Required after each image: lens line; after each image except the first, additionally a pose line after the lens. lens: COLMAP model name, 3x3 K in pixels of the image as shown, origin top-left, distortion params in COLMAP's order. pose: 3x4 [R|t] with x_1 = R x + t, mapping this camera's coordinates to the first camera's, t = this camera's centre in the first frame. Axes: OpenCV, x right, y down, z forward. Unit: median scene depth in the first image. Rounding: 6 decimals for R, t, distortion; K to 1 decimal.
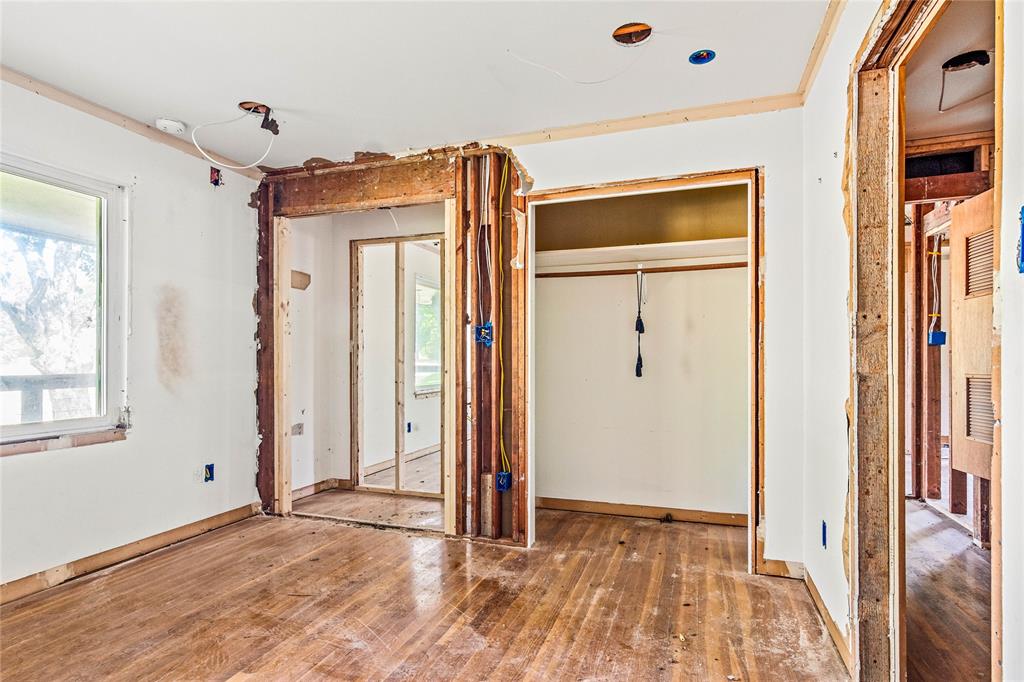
lens RADIAL K [[526.4, 0, 530.5], [0, 526.4, 354.4], [0, 0, 1]] dist [-0.005123, 0.004956]
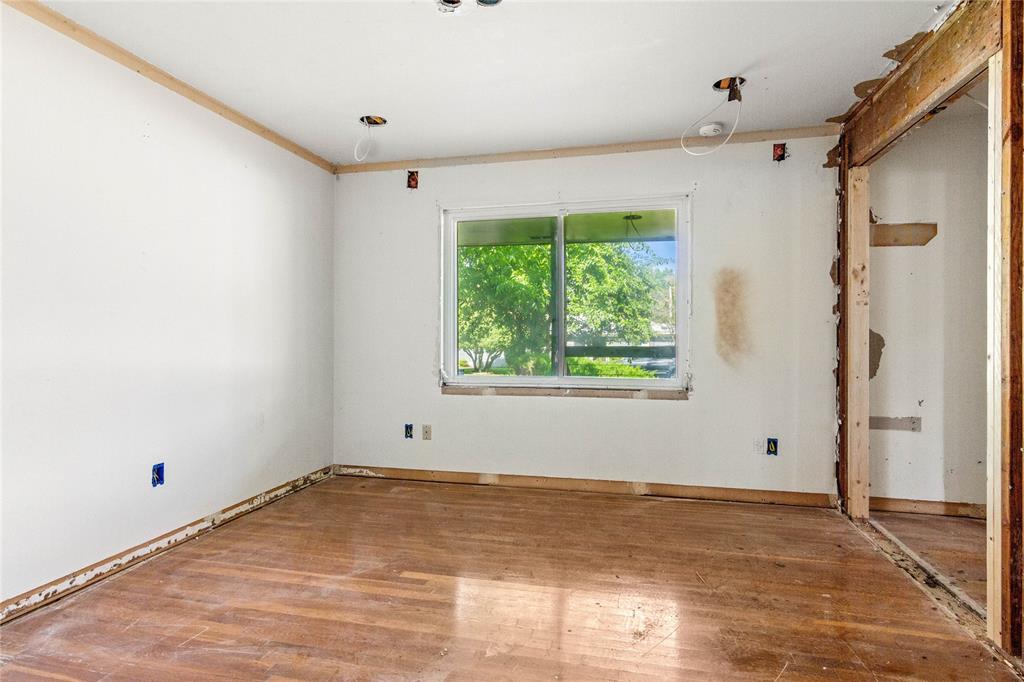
lens RADIAL K [[526.4, 0, 510.5], [0, 526.4, 332.4], [0, 0, 1]] dist [-0.005123, 0.004956]
pose [[0.082468, -0.001942, -0.996592, 0.394623], [0.007415, 0.999972, -0.001335, 0.002061], [0.996566, -0.007280, 0.082480, 0.453209]]
